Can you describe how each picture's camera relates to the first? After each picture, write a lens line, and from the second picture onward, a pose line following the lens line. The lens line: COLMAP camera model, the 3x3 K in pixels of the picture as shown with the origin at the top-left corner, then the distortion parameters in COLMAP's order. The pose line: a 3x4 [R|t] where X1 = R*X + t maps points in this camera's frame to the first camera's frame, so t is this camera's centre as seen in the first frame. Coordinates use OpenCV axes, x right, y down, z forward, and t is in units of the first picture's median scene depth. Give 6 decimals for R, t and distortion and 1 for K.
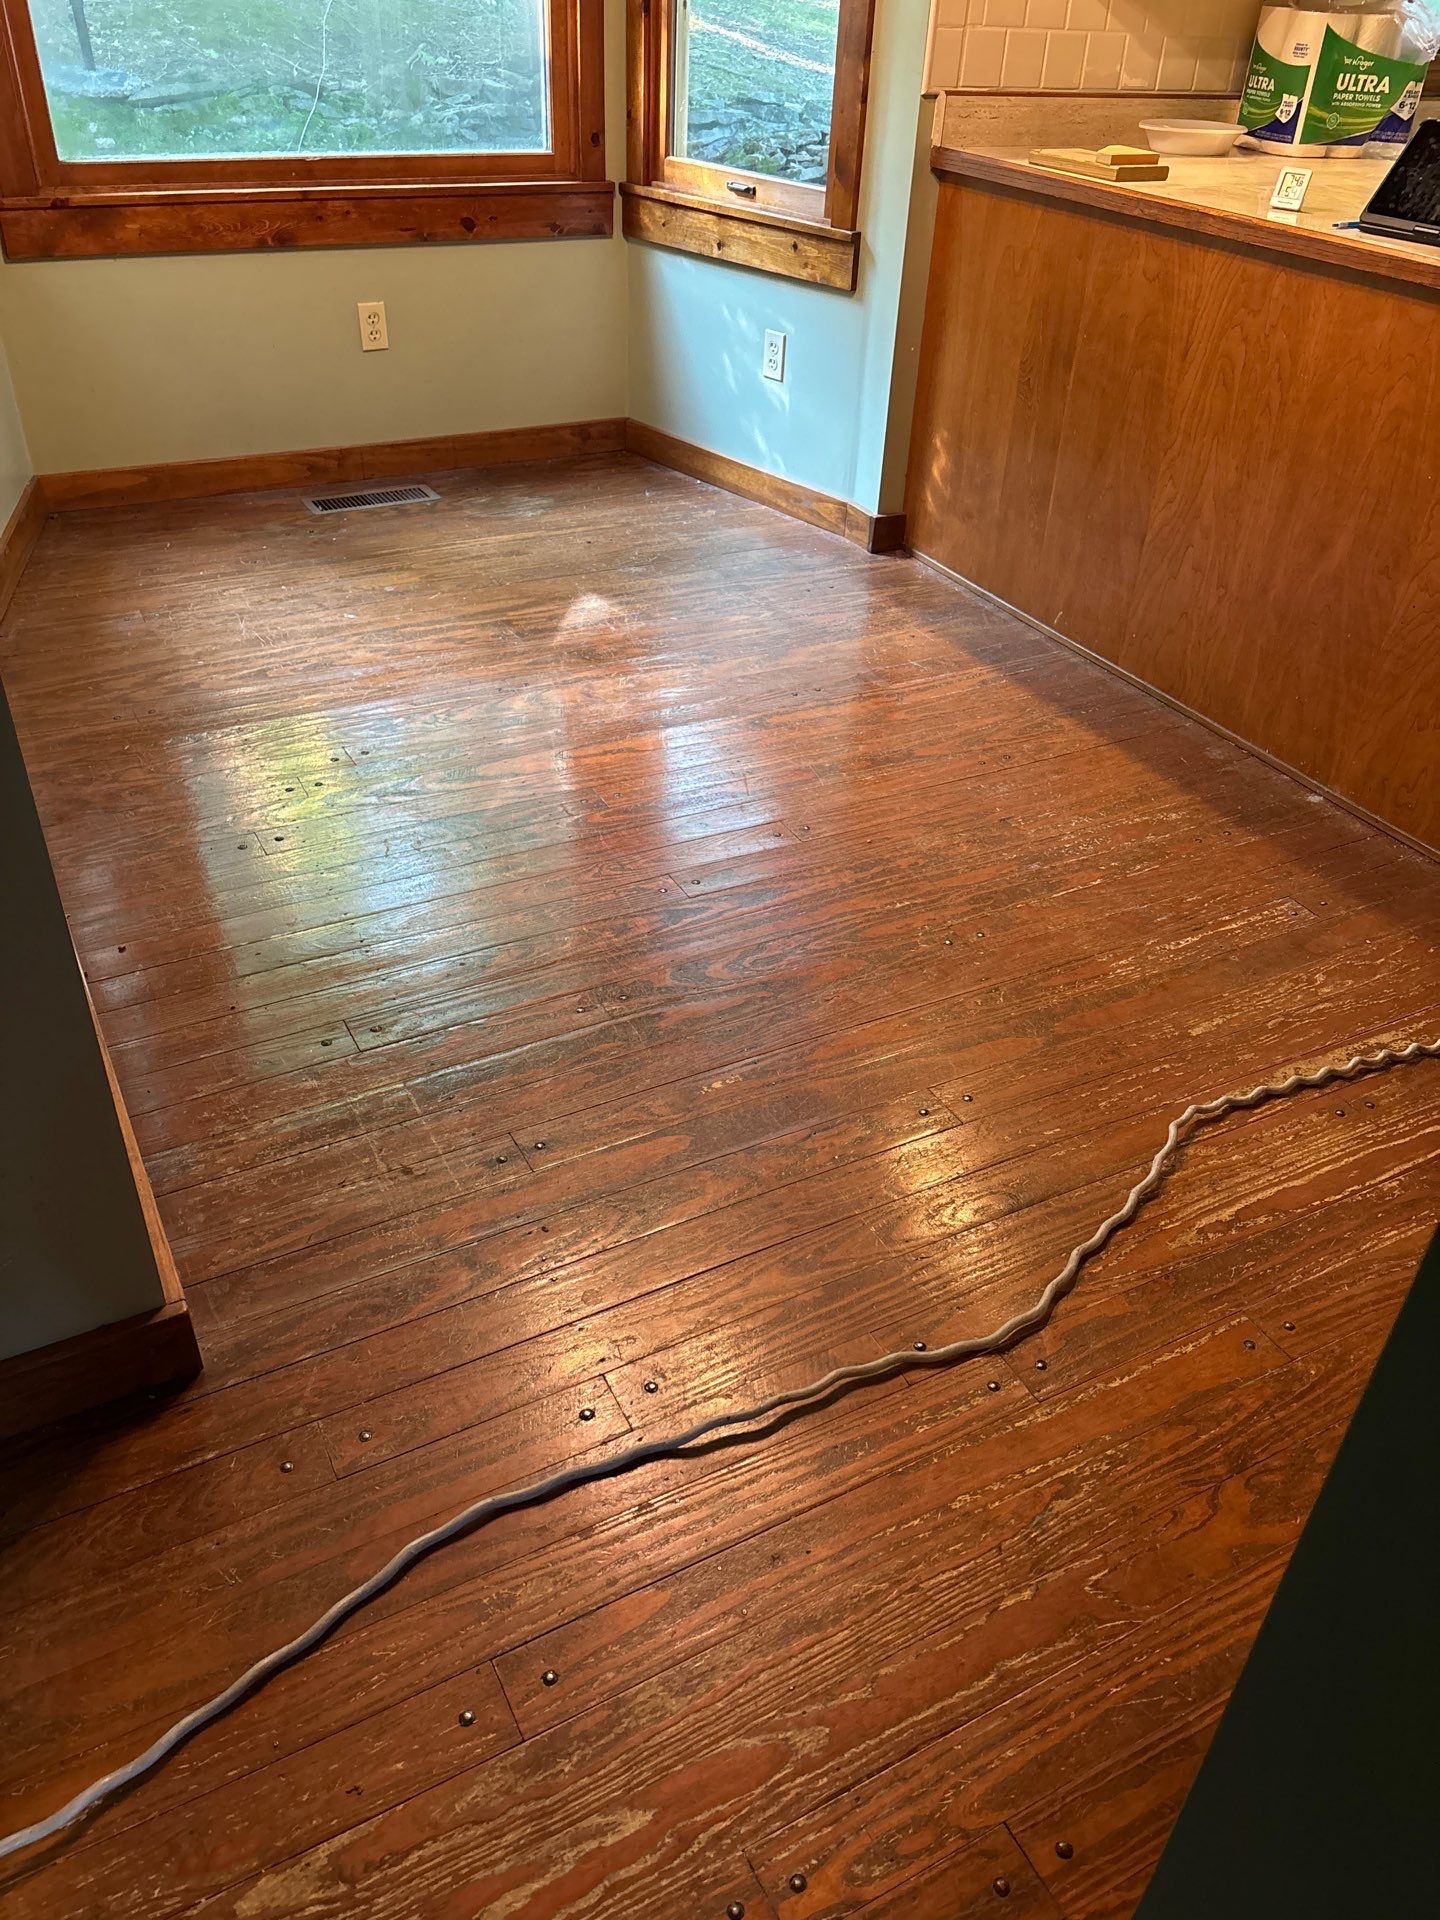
lens RADIAL K [[1459.3, 0, 736.1], [0, 1459.3, 962.6], [0, 0, 1]] dist [0.035501, -0.046897]
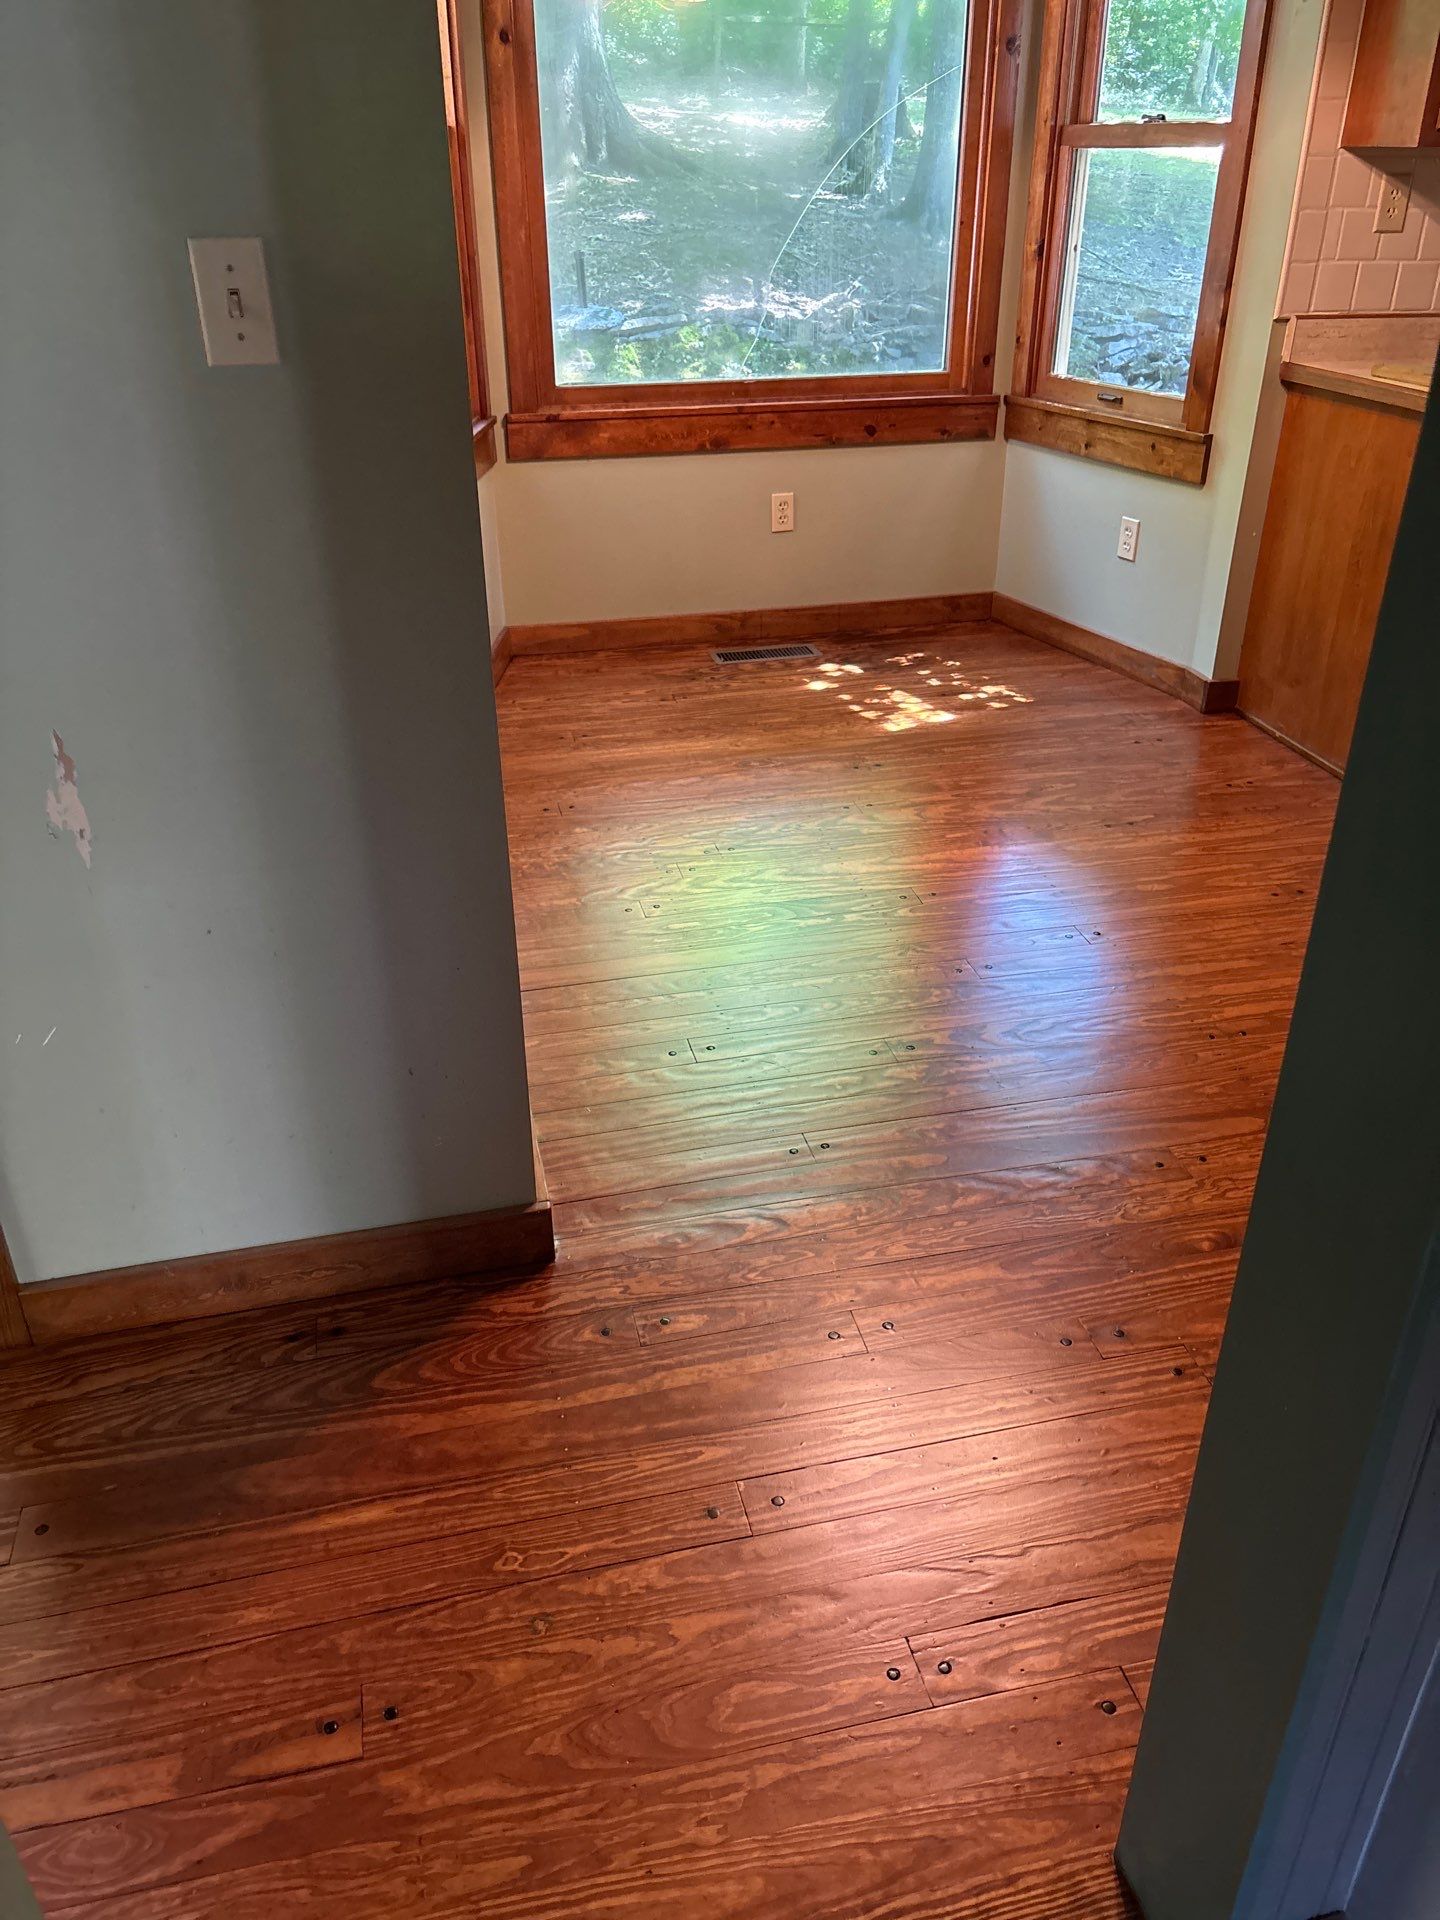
lens RADIAL K [[1459.3, 0, 716.4], [0, 1459.3, 964.9], [0, 0, 1]] dist [0.035501, -0.046897]
pose [[0.962198, 0.086746, -0.258166, 0.042400], [-0.115282, 0.988535, -0.097507, 0.055370], [0.246748, 0.123583, 0.961167, -0.119315]]
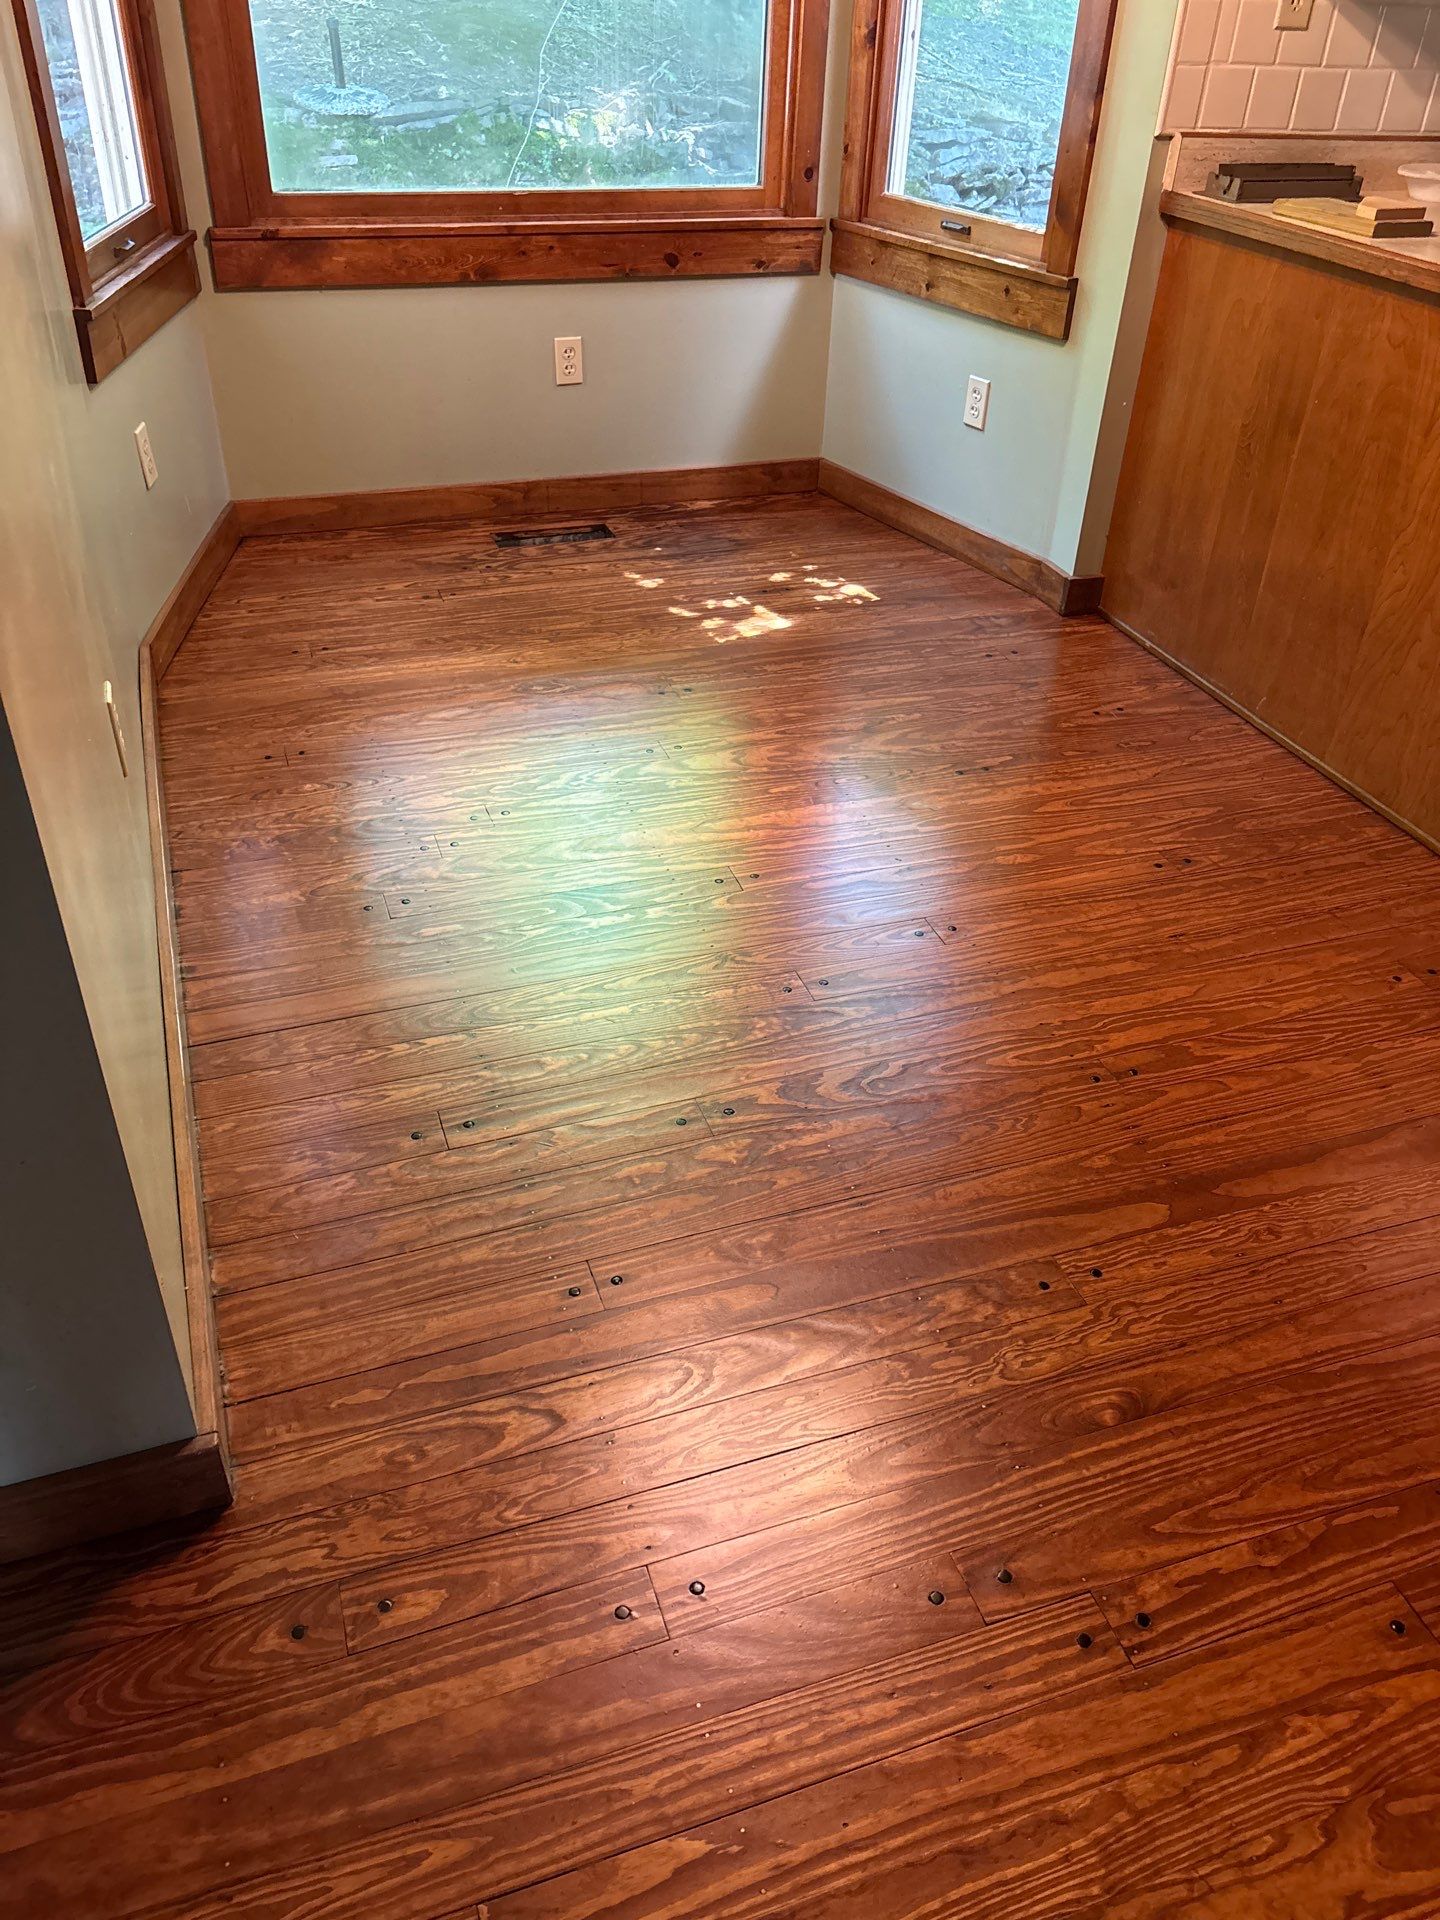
lens RADIAL K [[1459.3, 0, 716.9], [0, 1459.3, 955.3], [0, 0, 1]] dist [0.035501, -0.046897]
pose [[0.987203, 0.083344, -0.135954, 0.019666], [-0.084312, 0.996438, -0.001370, -0.043988], [0.135356, 0.012815, 0.990714, 0.043151]]
